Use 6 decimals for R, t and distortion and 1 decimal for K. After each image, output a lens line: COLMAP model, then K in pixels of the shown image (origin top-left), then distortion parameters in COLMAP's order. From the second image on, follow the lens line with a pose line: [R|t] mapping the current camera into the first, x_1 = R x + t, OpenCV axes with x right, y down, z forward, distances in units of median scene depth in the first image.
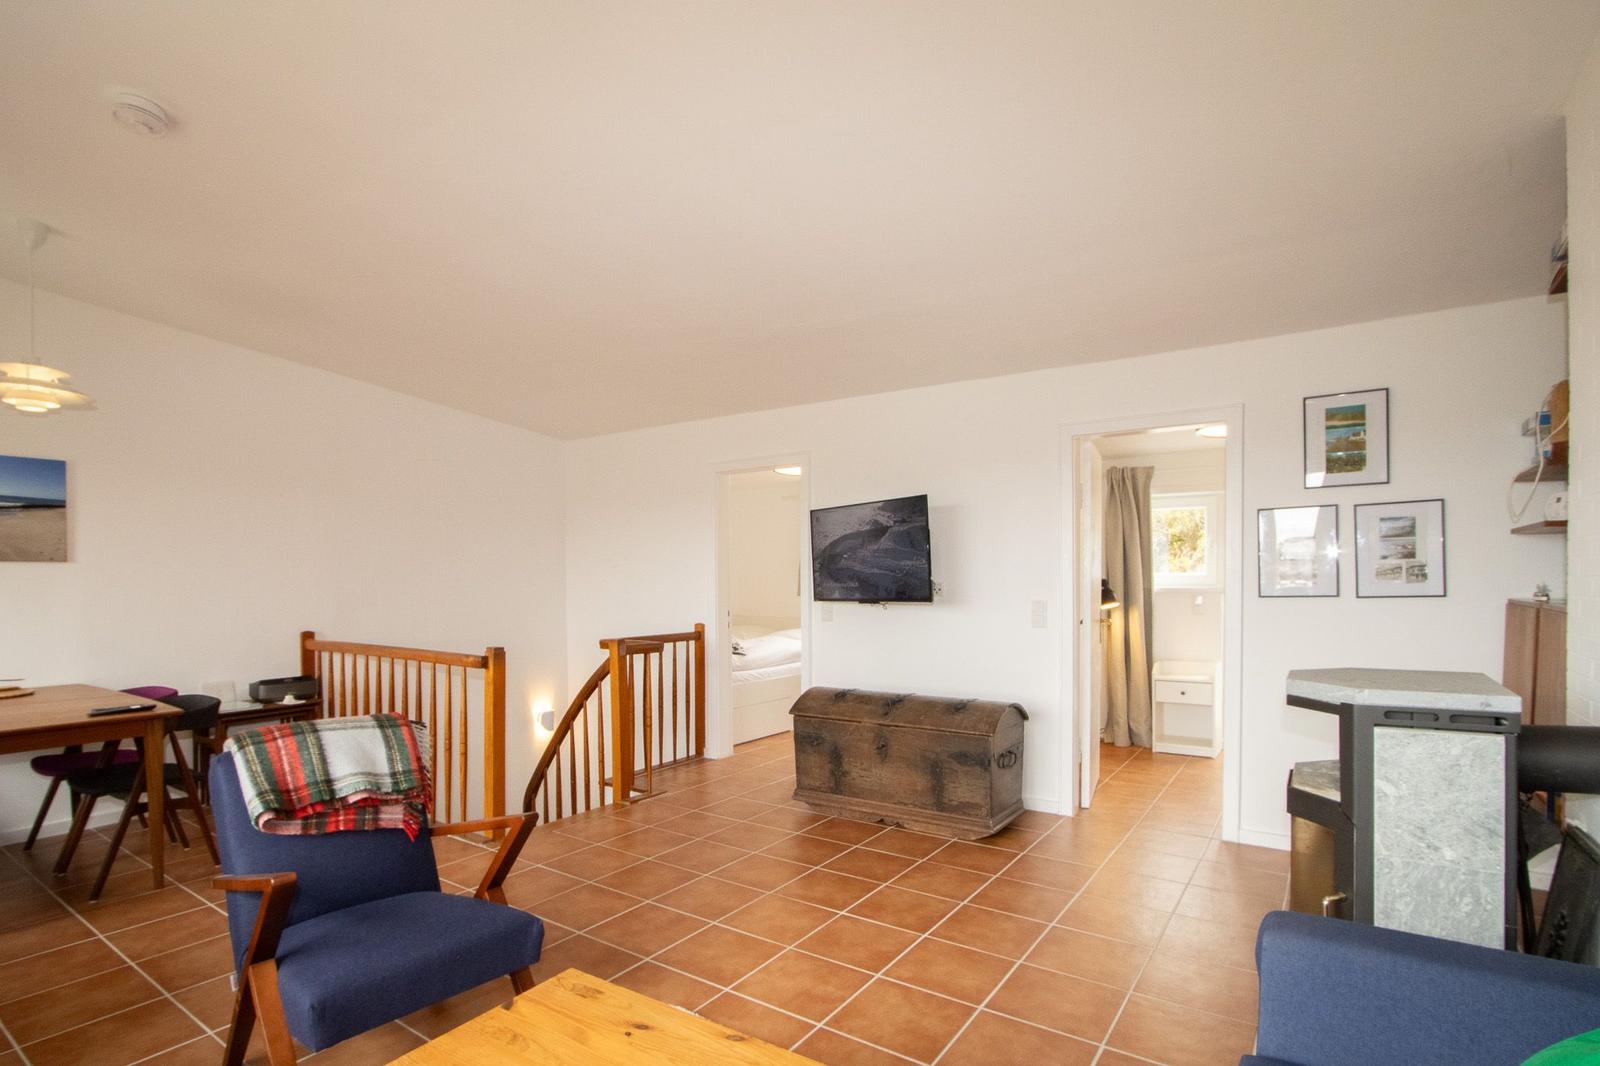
lens RADIAL K [[767.4, 0, 746.4], [0, 767.4, 569.7], [0, 0, 1]] dist [-0.017321, 0.005922]
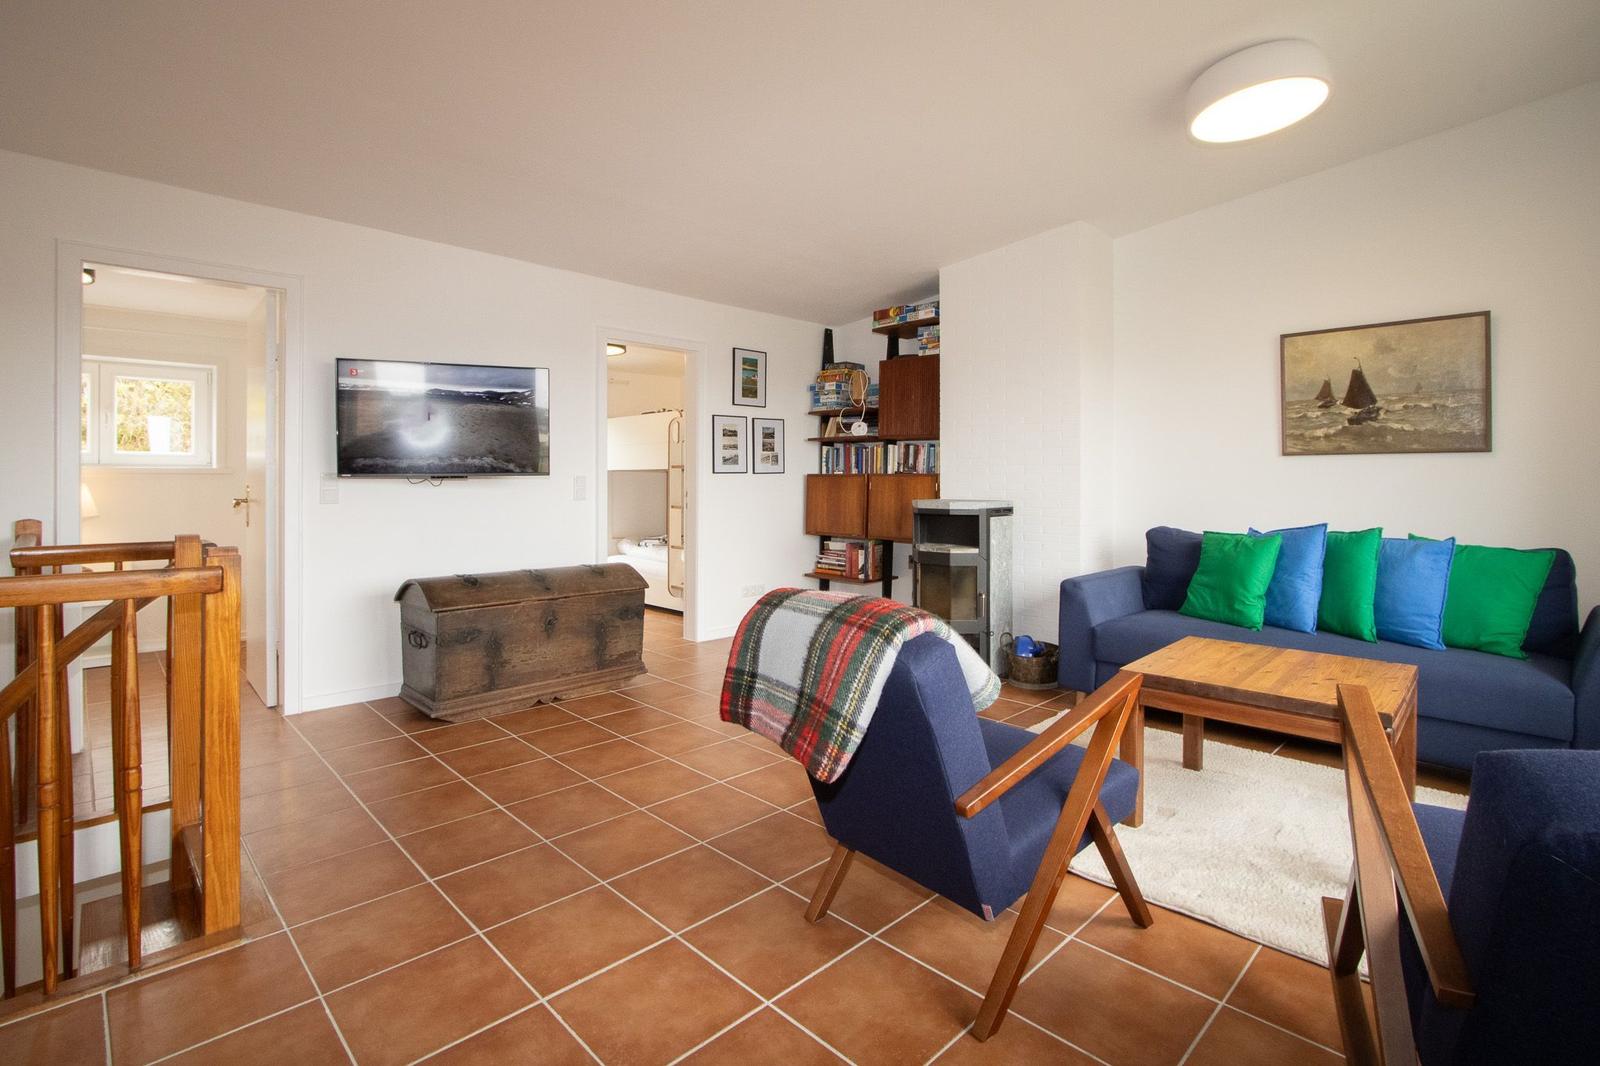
lens RADIAL K [[767.4, 0, 794.9], [0, 767.4, 467.8], [0, 0, 1]] dist [-0.017321, 0.005922]
pose [[0.193214, 0.022611, 0.980896, -0.809310], [-0.015251, 0.999683, -0.020040, 0.054905], [-0.981038, -0.011087, 0.193497, 0.570342]]
